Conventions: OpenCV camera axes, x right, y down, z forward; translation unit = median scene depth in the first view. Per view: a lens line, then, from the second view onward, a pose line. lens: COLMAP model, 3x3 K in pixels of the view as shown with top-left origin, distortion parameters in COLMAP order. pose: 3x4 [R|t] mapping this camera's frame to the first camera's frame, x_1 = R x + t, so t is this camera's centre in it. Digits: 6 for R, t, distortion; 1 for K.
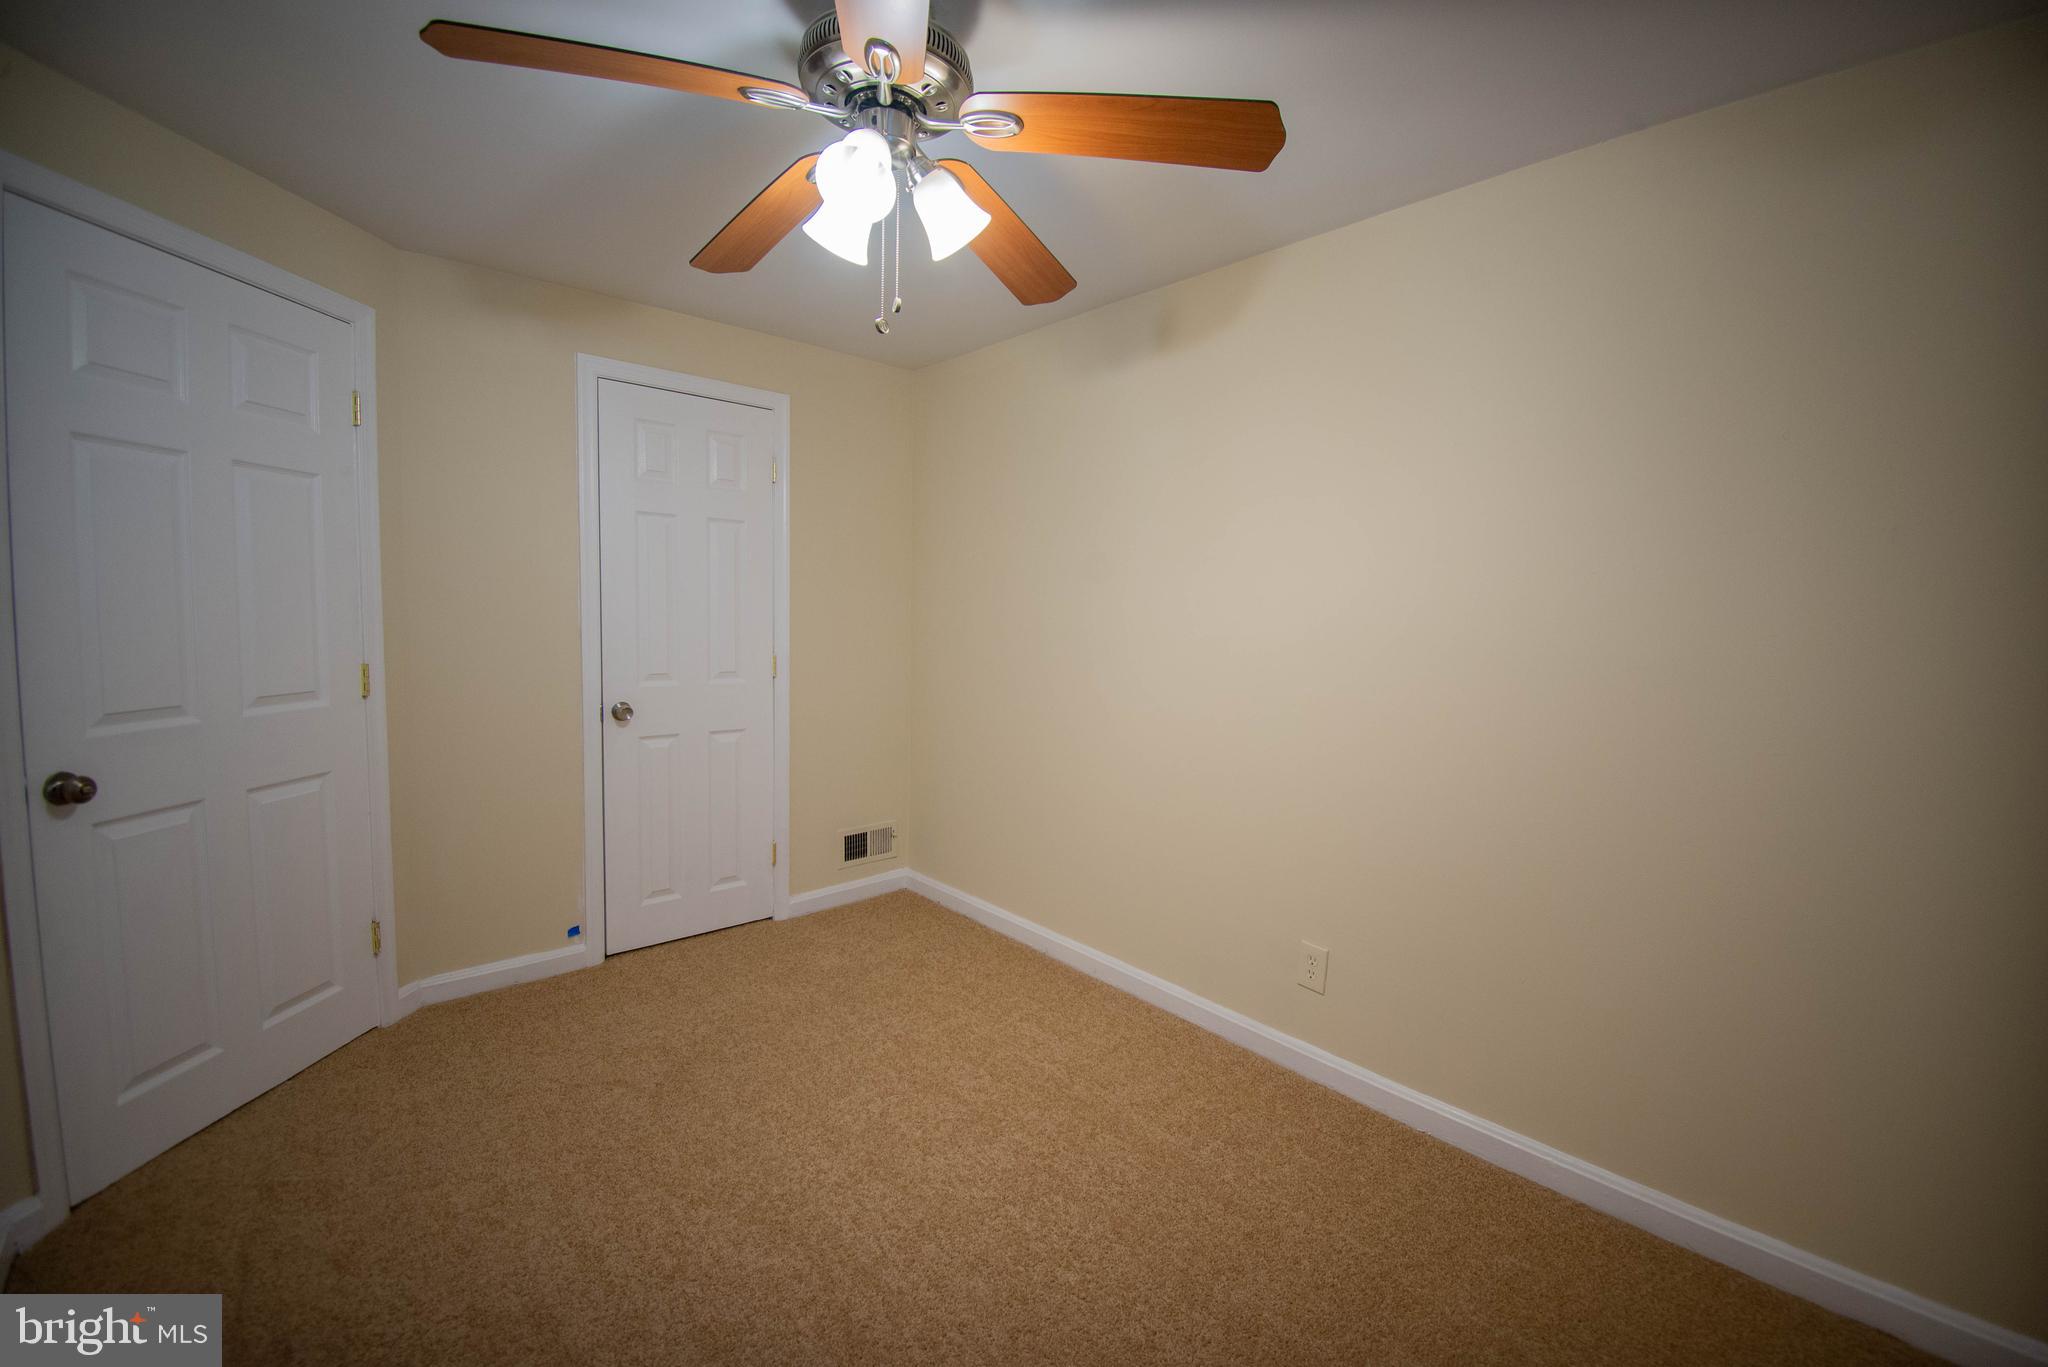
lens RADIAL K [[791.9, 0, 1033.2], [0, 791.9, 679.6], [0, 0, 1]] dist [0.010697, -0.021998]
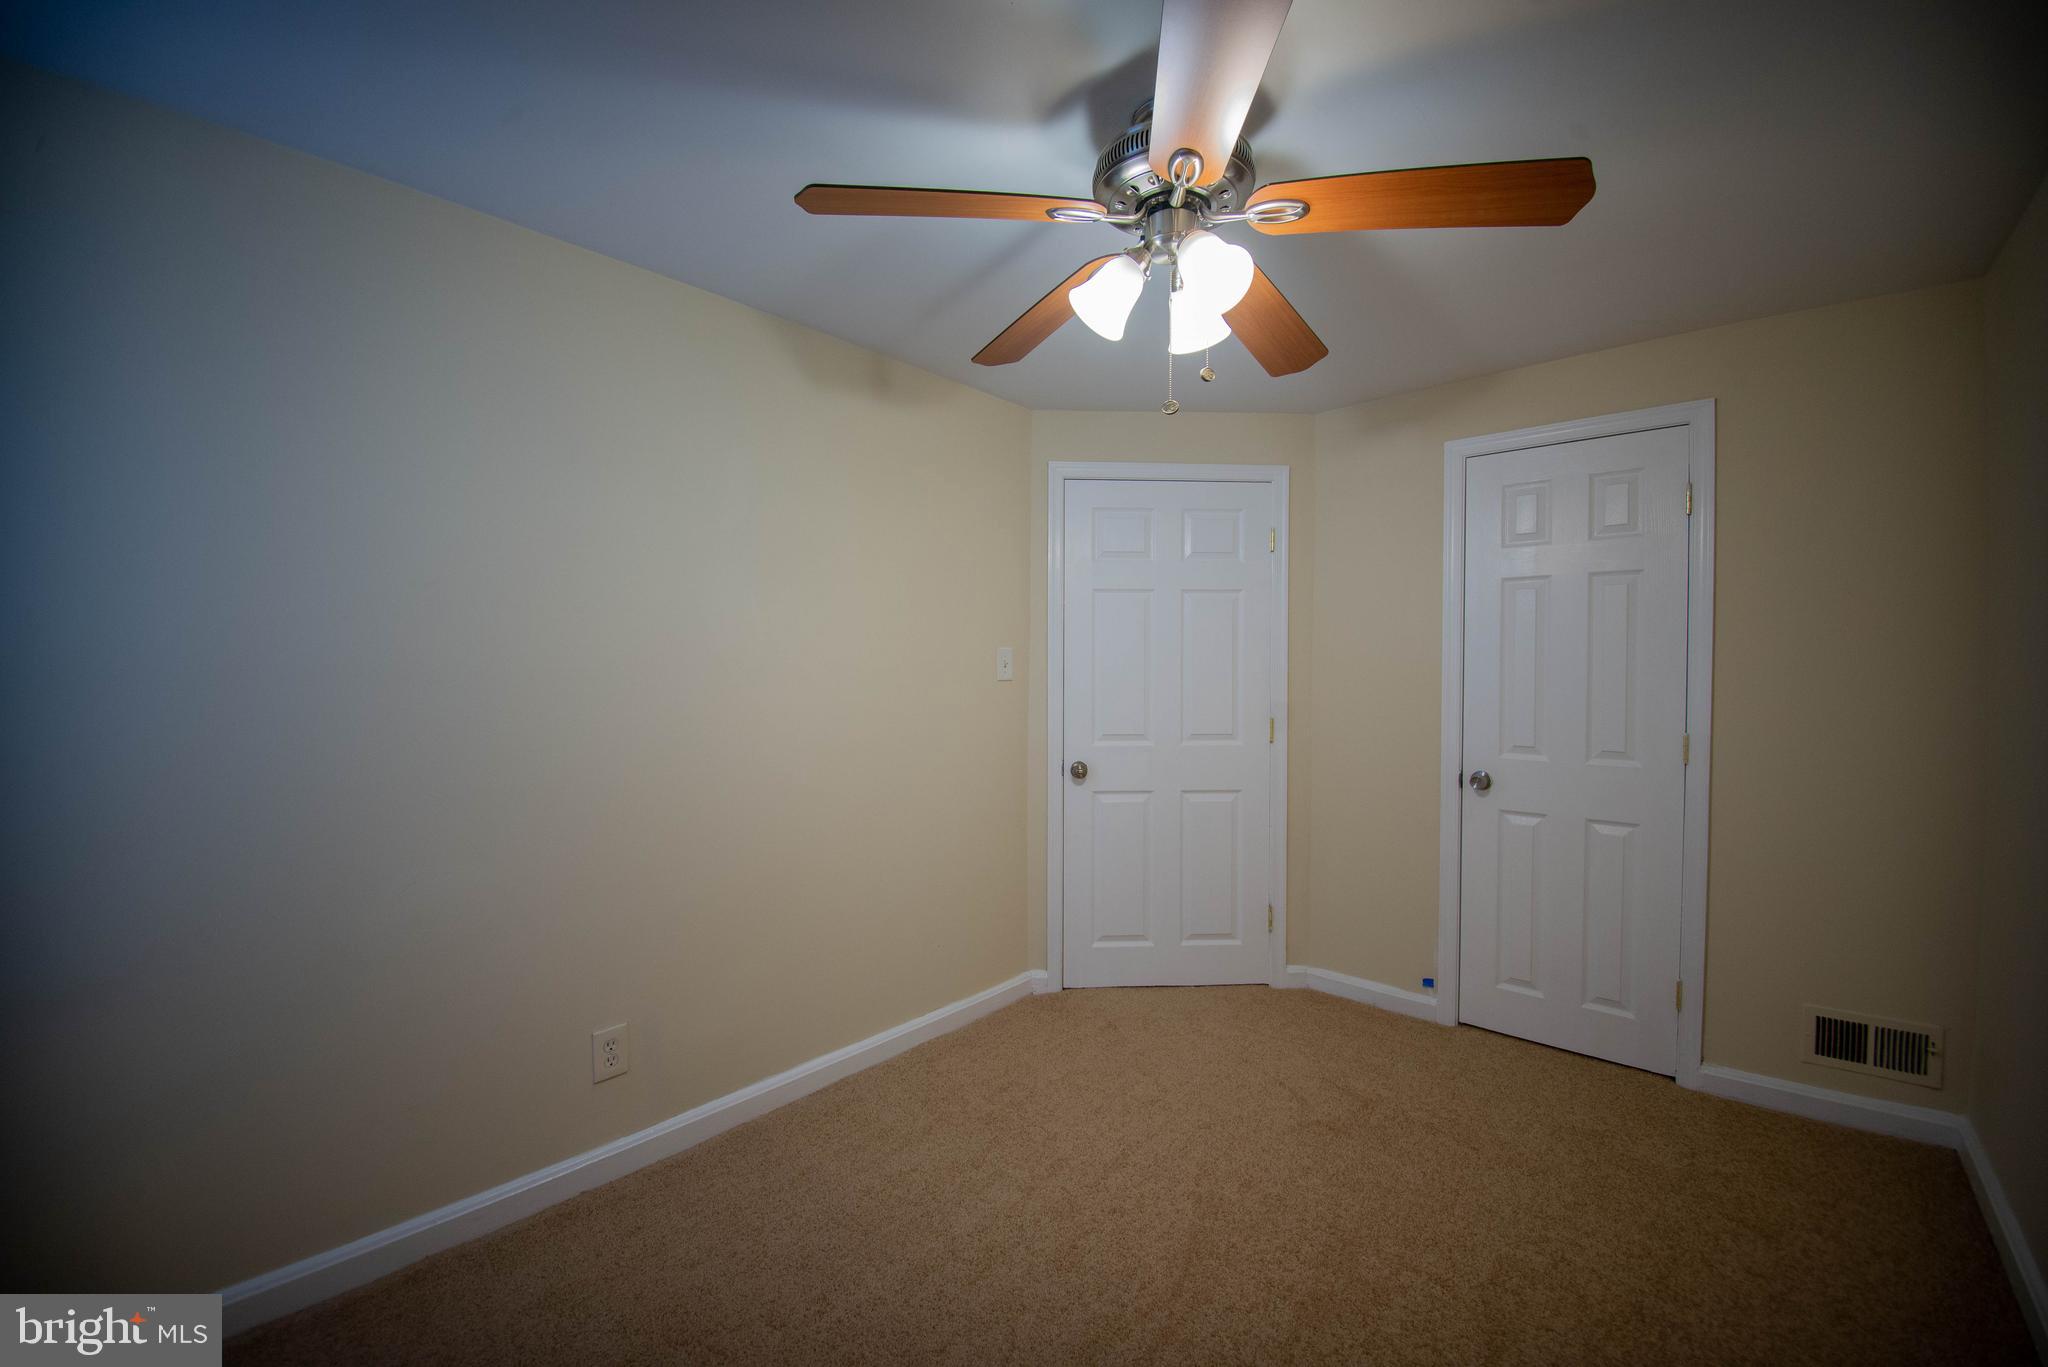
lens RADIAL K [[791.9, 0, 1033.2], [0, 791.9, 679.6], [0, 0, 1]] dist [0.010697, -0.021998]
pose [[0.141960, -0.003486, -0.989866, 0.388267], [-0.078326, 0.996819, -0.014744, -0.027320], [0.986769, 0.079626, 0.141235, 0.298874]]
